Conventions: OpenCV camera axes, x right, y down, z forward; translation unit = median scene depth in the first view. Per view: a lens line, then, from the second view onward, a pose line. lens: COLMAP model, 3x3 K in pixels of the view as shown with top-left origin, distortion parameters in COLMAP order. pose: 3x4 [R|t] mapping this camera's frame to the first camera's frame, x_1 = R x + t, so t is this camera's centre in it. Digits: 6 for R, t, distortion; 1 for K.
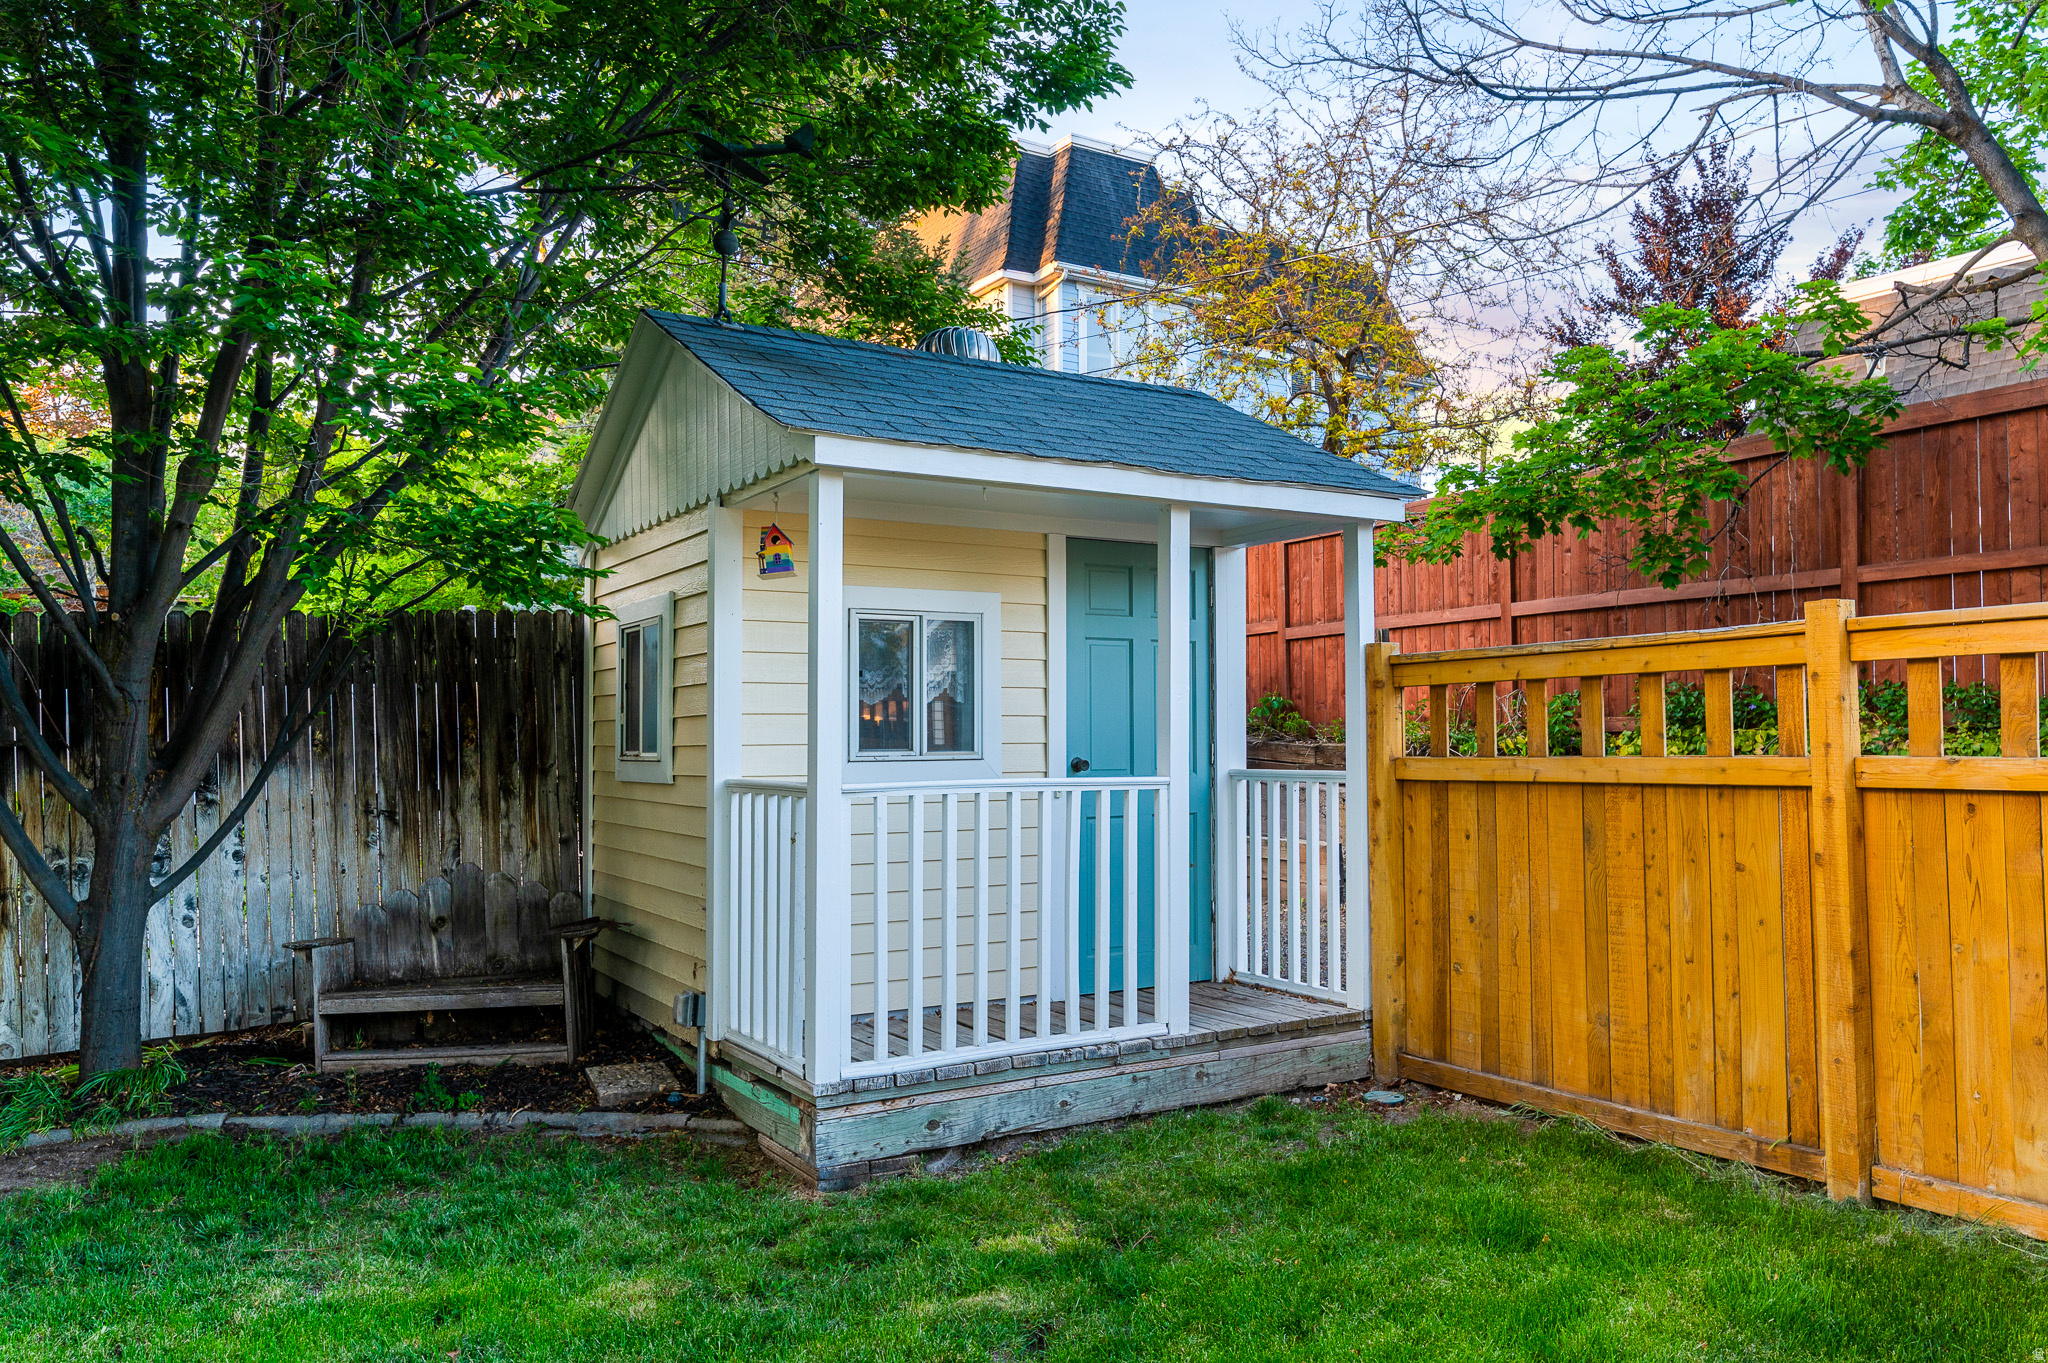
lens RADIAL K [[1451.9, 0, 1024.0], [0, 1451.9, 681.5], [0, 0, 1]] dist [-0.001308, -0.000632]
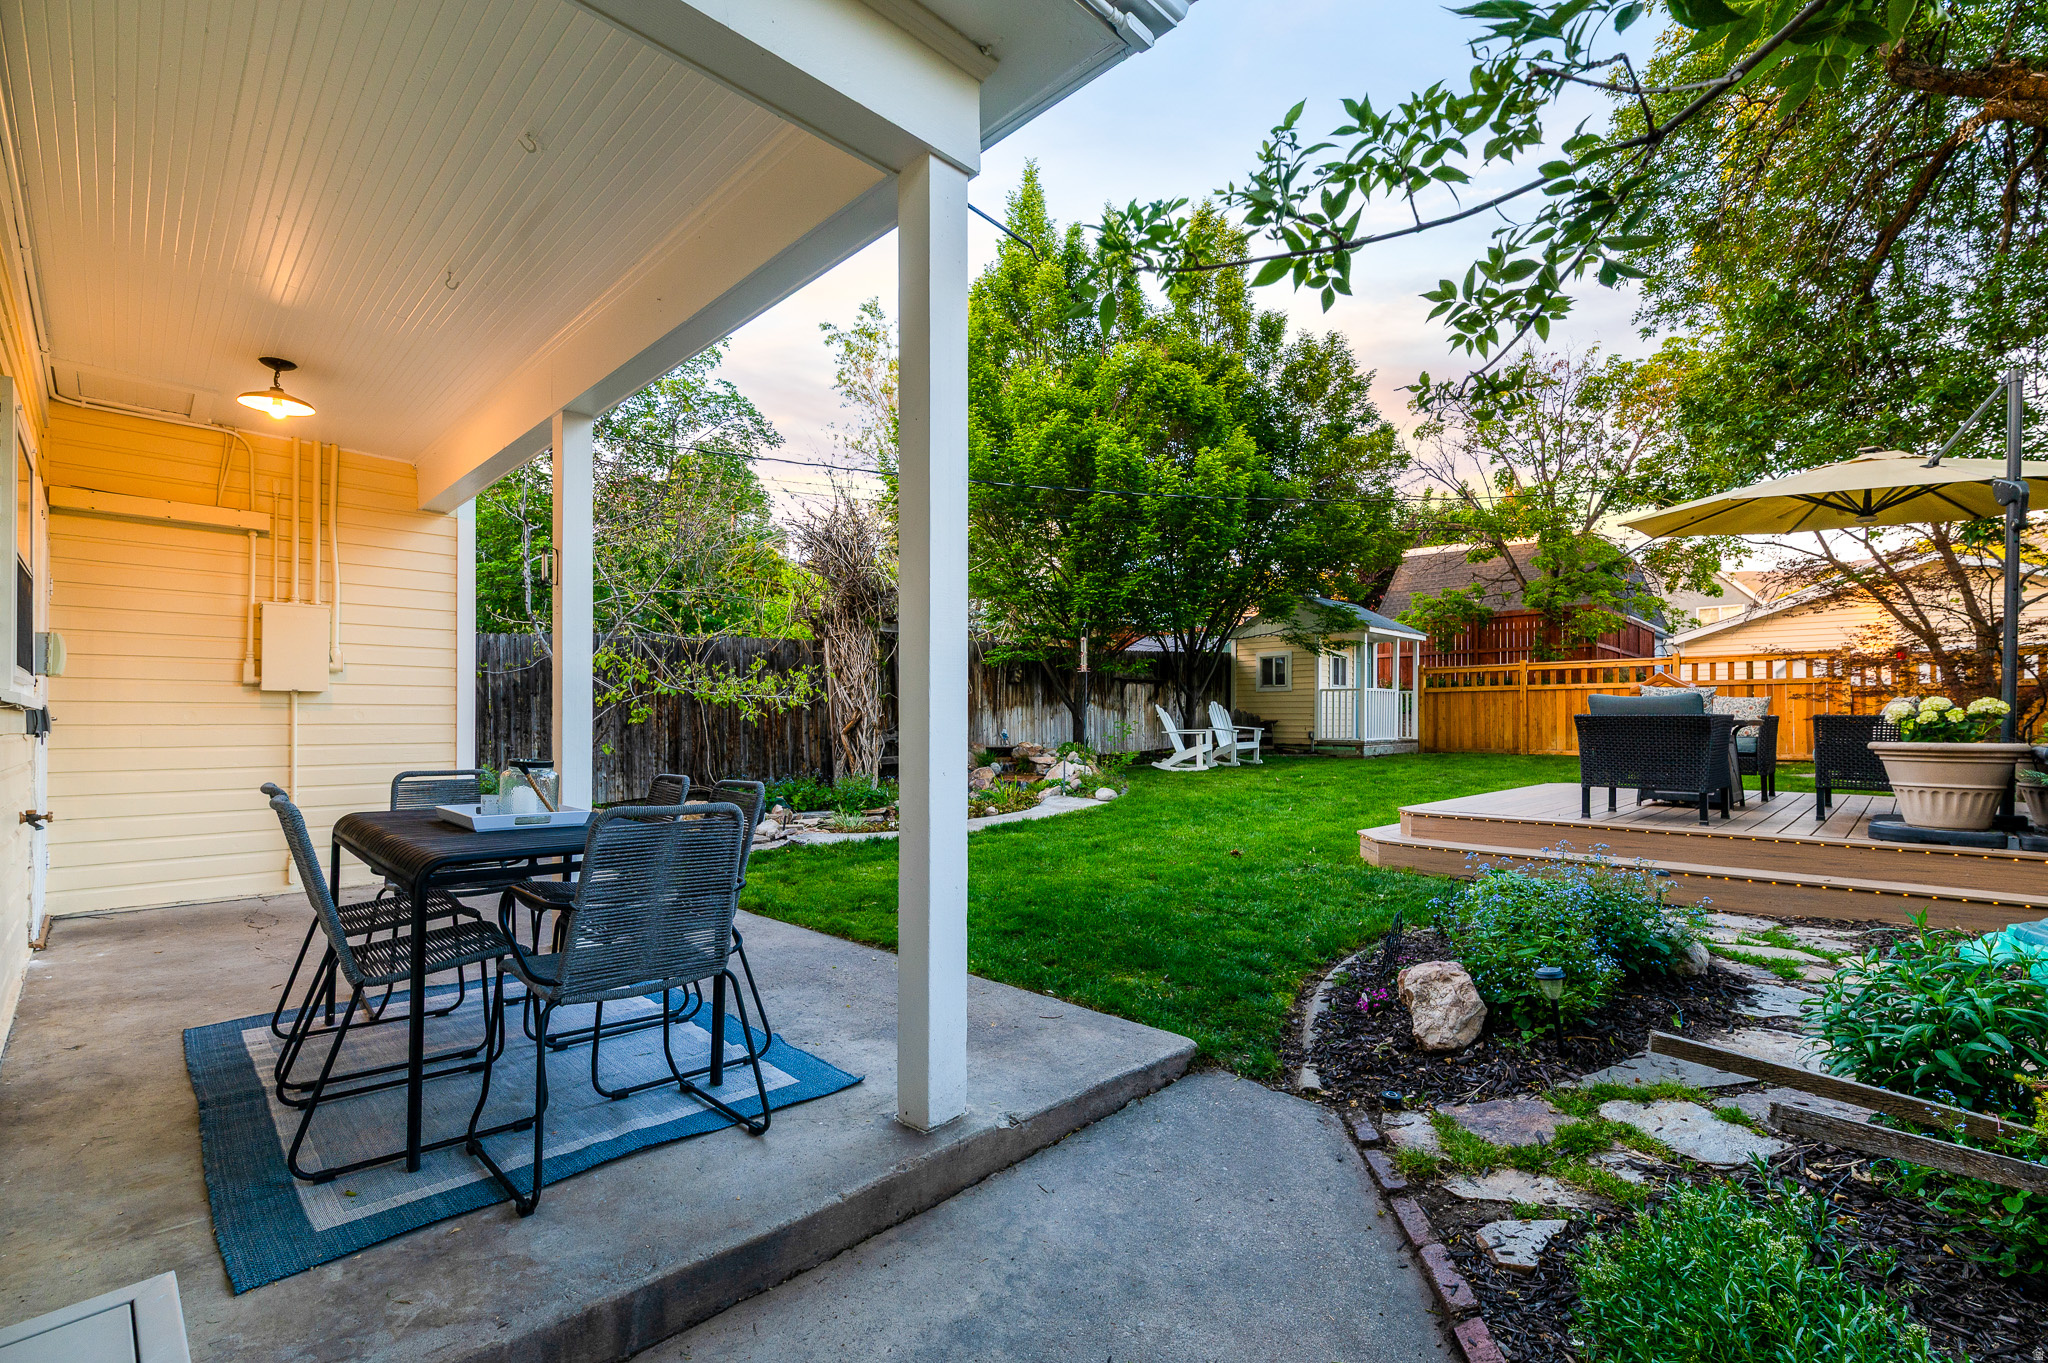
lens RADIAL K [[905.3, 0, 1024.4], [0, 905.3, 719.8], [0, 0, 1]] dist [-0.000082, 0.000000]
pose [[0.970558, 0.008225, 0.240727, -2.212628], [-0.018588, 0.998994, 0.040808, 0.071279], [-0.240149, -0.044081, 0.969735, -2.043410]]
